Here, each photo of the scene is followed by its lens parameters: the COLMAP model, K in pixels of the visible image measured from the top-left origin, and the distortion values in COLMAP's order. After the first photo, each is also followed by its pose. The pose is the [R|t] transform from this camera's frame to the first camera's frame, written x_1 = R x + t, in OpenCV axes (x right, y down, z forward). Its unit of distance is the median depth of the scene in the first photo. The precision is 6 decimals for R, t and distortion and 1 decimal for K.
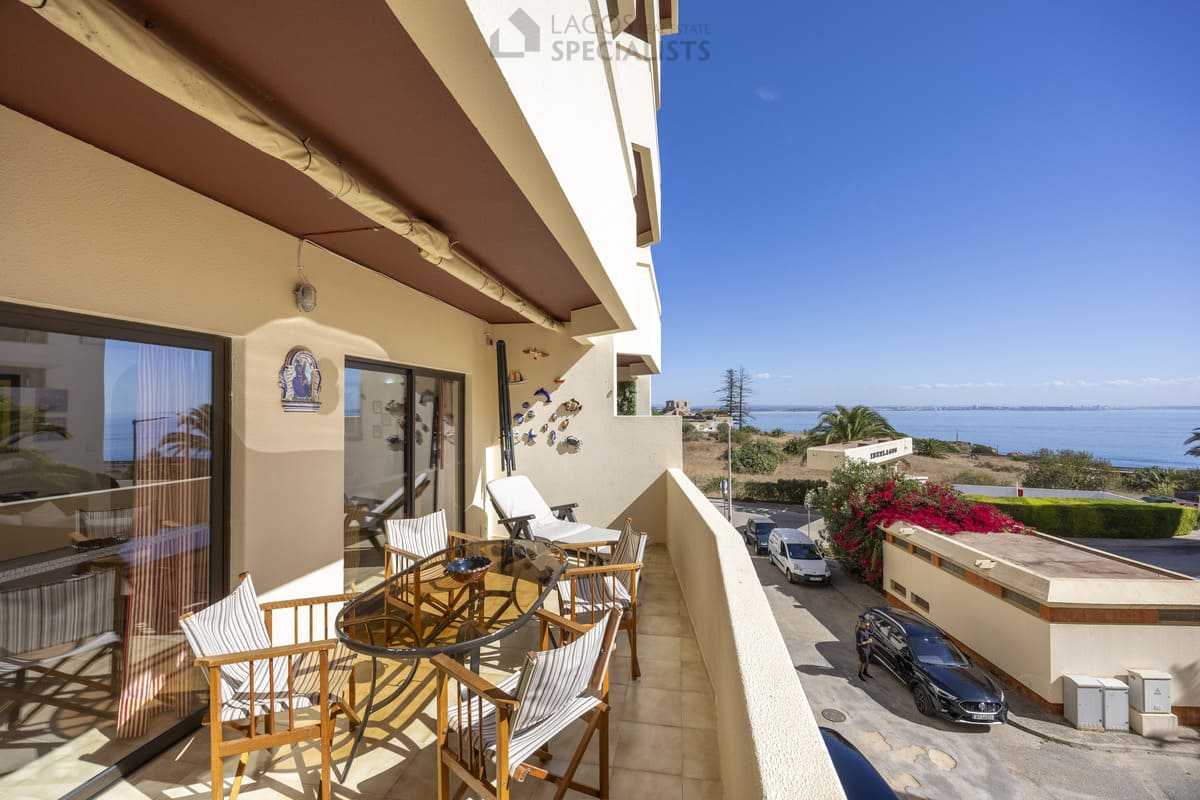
lens RADIAL K [[467.7, 0, 600.0], [0, 467.7, 400.0], [0, 0, 1]] dist [-0.000958, -0.000067]
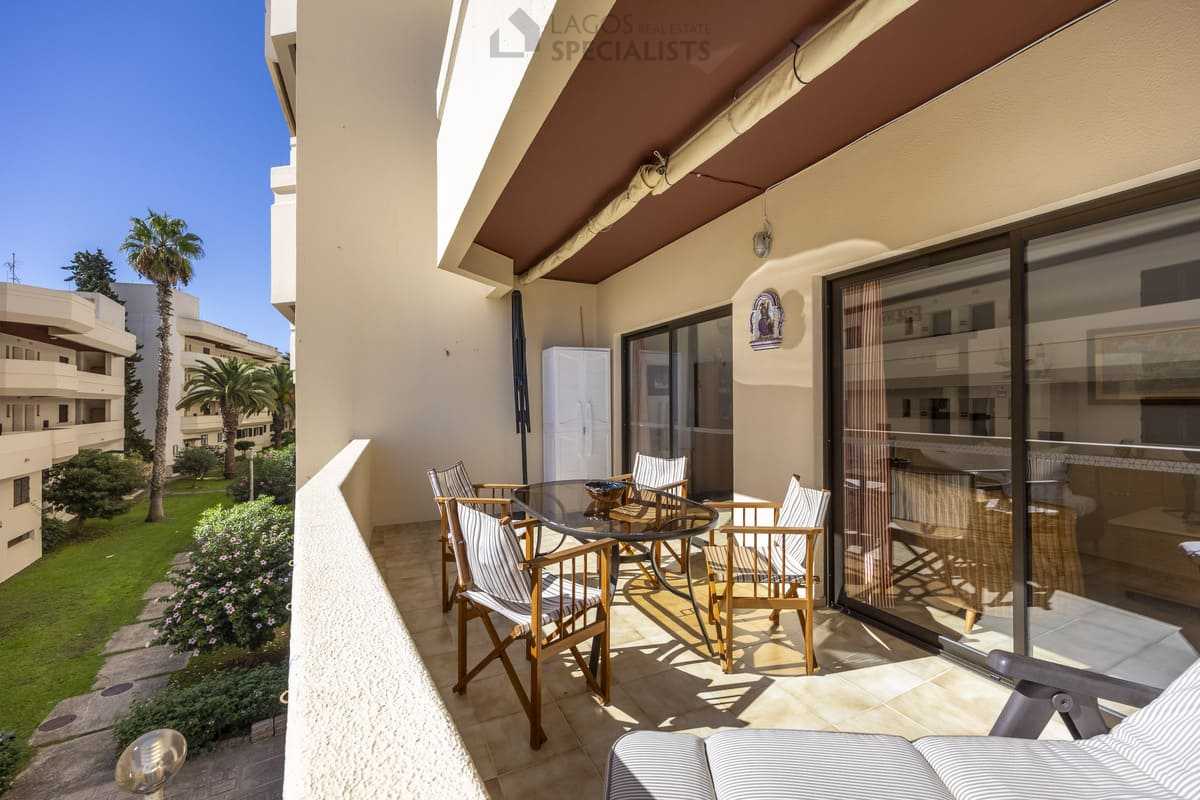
lens RADIAL K [[467.7, 0, 600.0], [0, 467.7, 400.0], [0, 0, 1]] dist [-0.000958, -0.000067]
pose [[-0.820818, 0.007635, -0.571139, 0.301591], [0.016205, 0.999819, -0.009924, 0.147807], [0.570960, -0.017401, -0.820793, 1.671614]]
